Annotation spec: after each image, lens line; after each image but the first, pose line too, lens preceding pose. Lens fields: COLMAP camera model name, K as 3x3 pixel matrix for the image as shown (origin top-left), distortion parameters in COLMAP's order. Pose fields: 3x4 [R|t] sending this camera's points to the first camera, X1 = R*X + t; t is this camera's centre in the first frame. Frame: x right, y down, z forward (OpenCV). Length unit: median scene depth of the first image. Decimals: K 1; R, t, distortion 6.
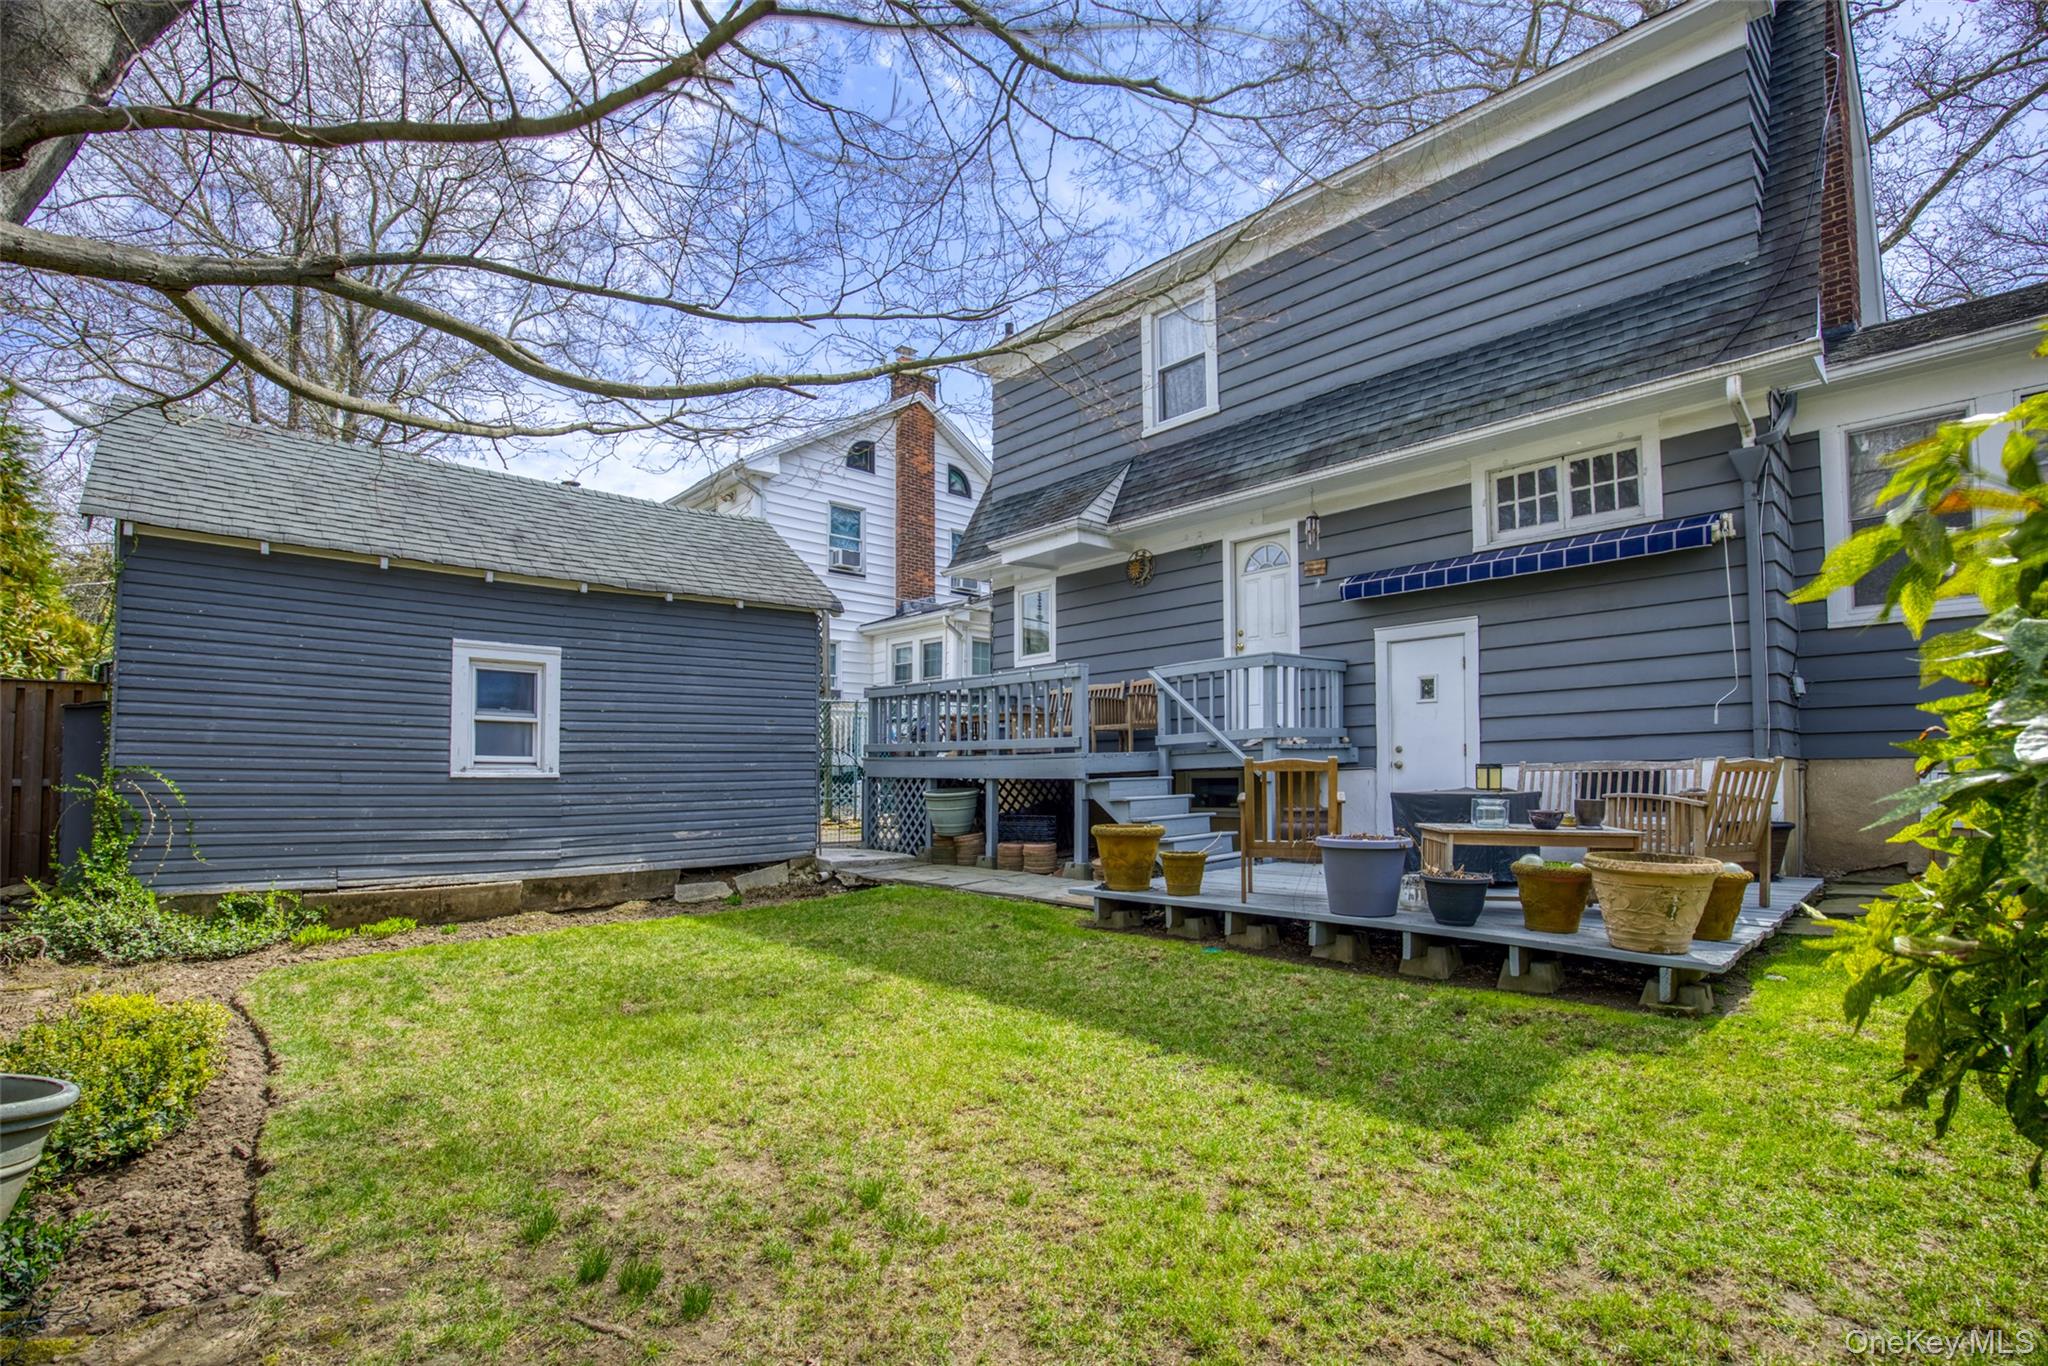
lens RADIAL K [[951.9, 0, 1032.4], [0, 951.9, 682.2], [0, 0, 1]] dist [-0.062135, 0.015259]
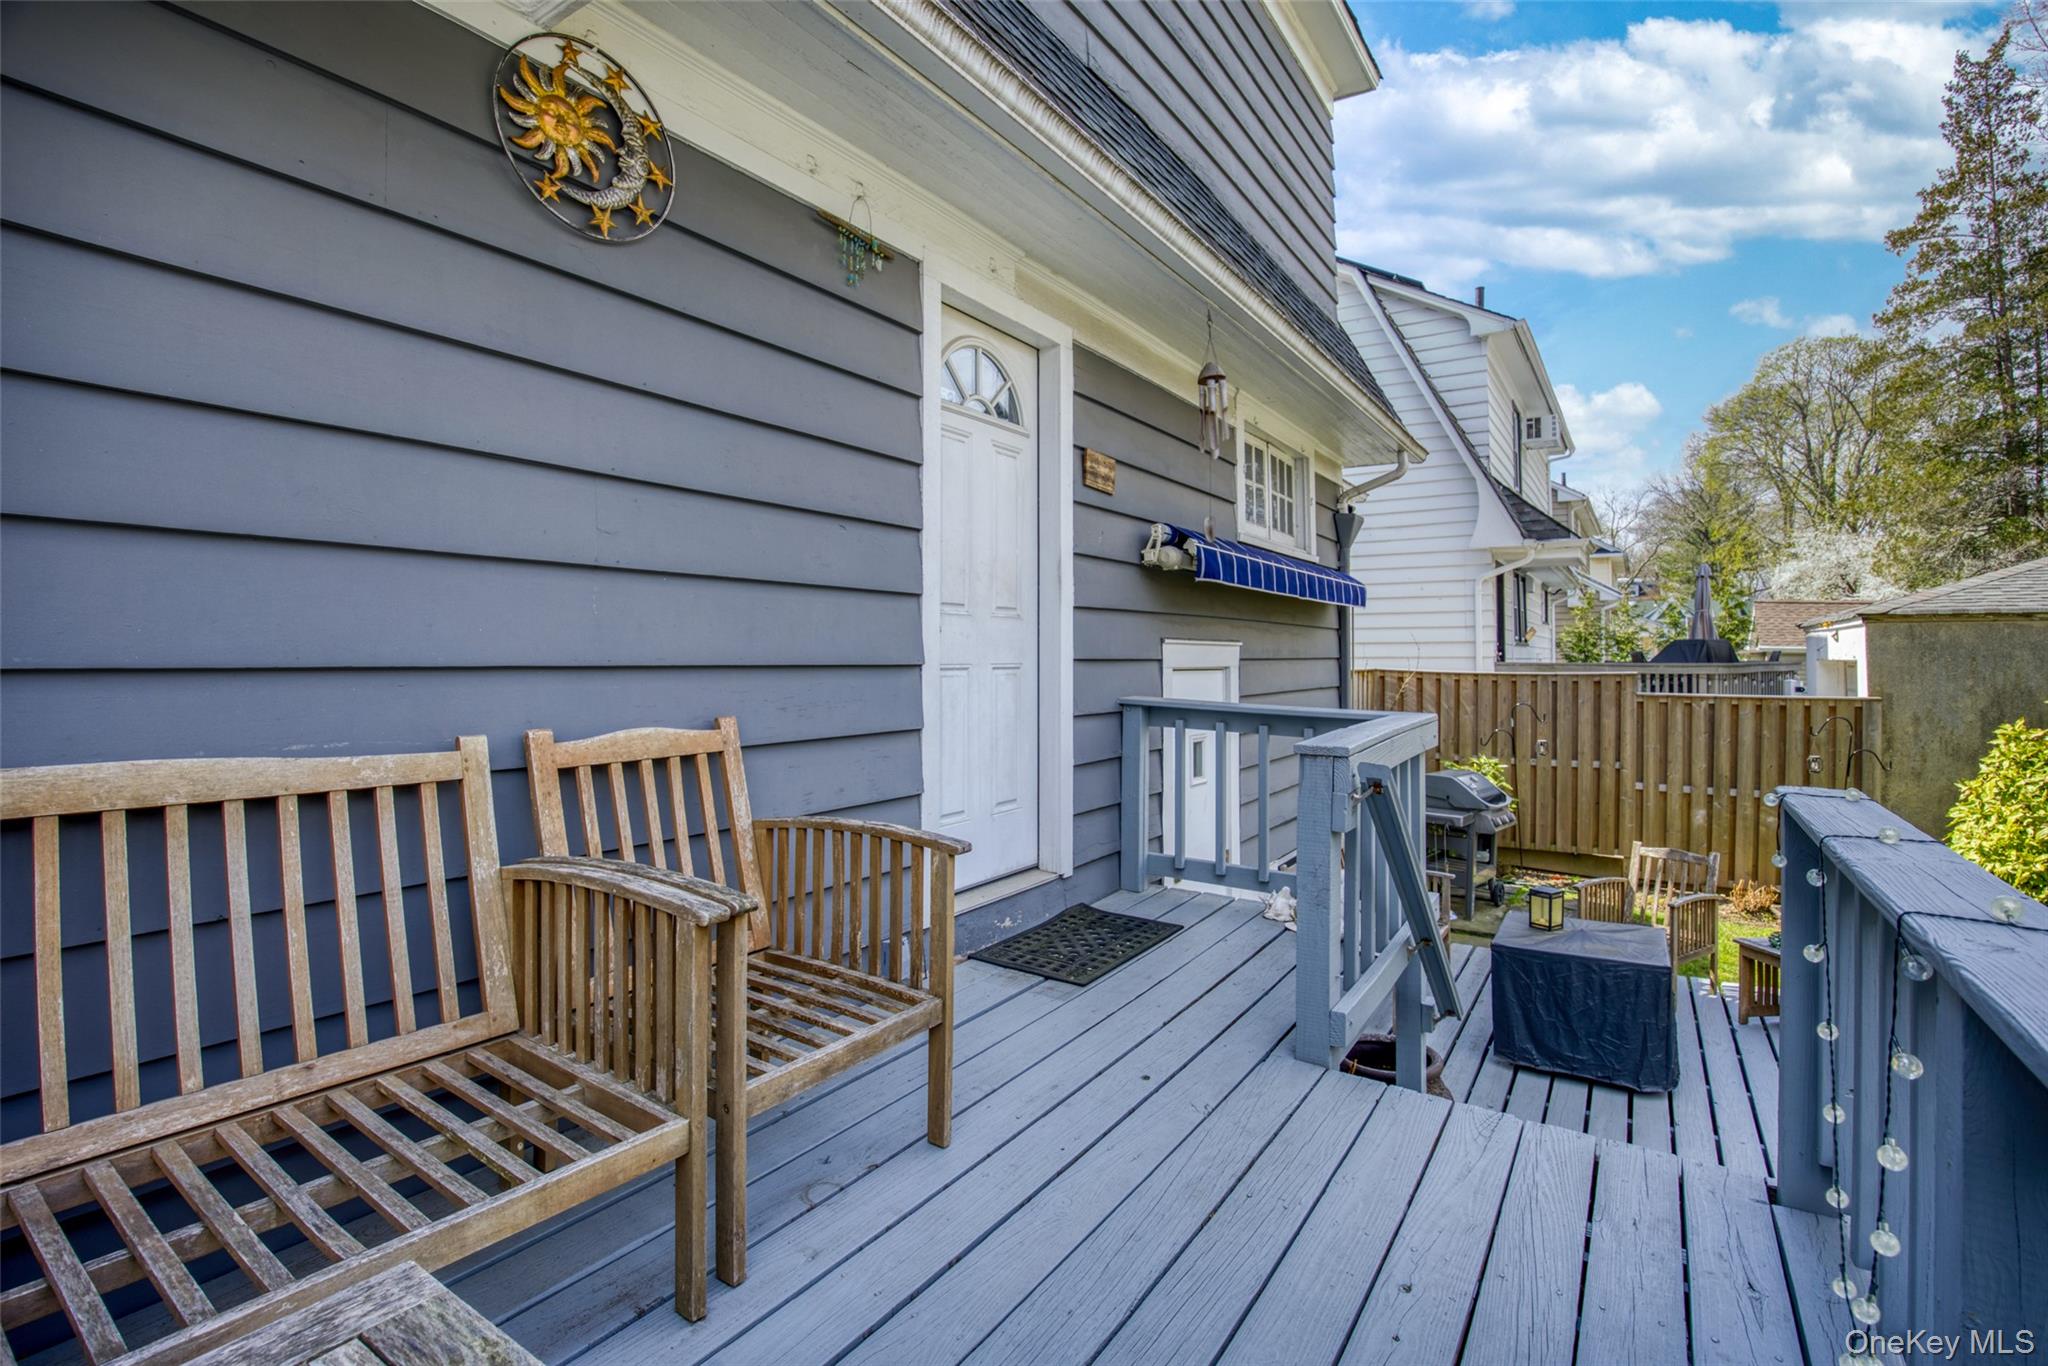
lens RADIAL K [[955.3, 0, 1030.4], [0, 955.3, 631.3], [0, 0, 1]] dist [-0.069332, 0.016466]
pose [[-0.229110, 0.035226, 0.972763, -0.113509], [-0.099002, 0.993319, -0.059288, -0.025305], [-0.968353, -0.109889, -0.224092, 1.276719]]
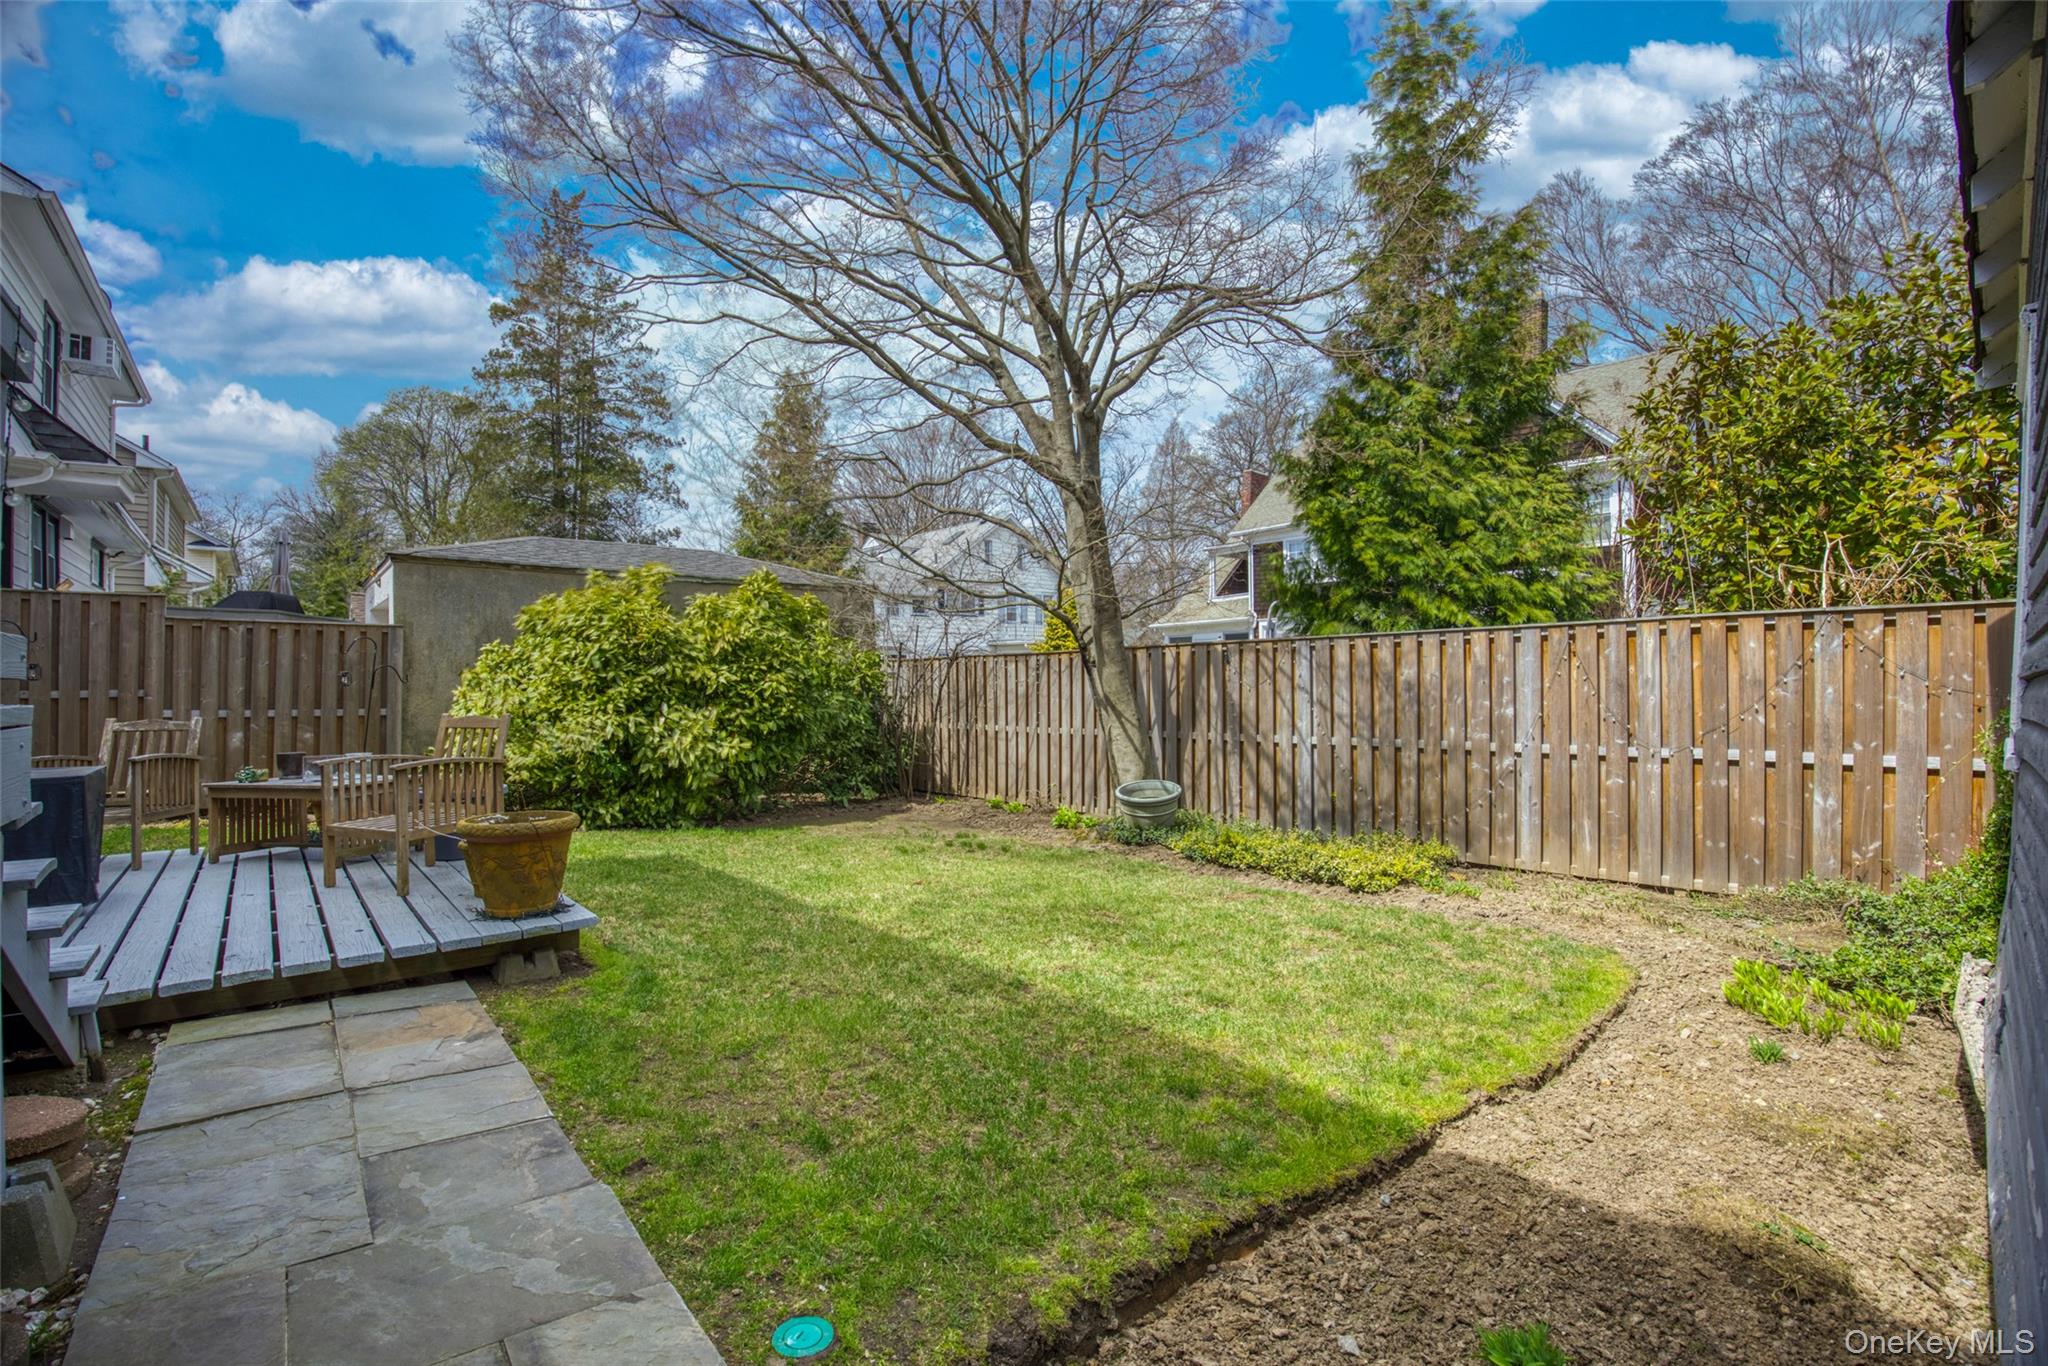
lens RADIAL K [[897.2, 0, 1030.6], [0, 897.2, 681.5], [0, 0, 1]] dist [-0.063754, 0.013104]
pose [[-0.999306, 0.009968, 0.035884, -0.212047], [0.006135, 0.994411, -0.105398, 0.094563], [-0.036734, -0.105105, -0.993782, 1.231150]]
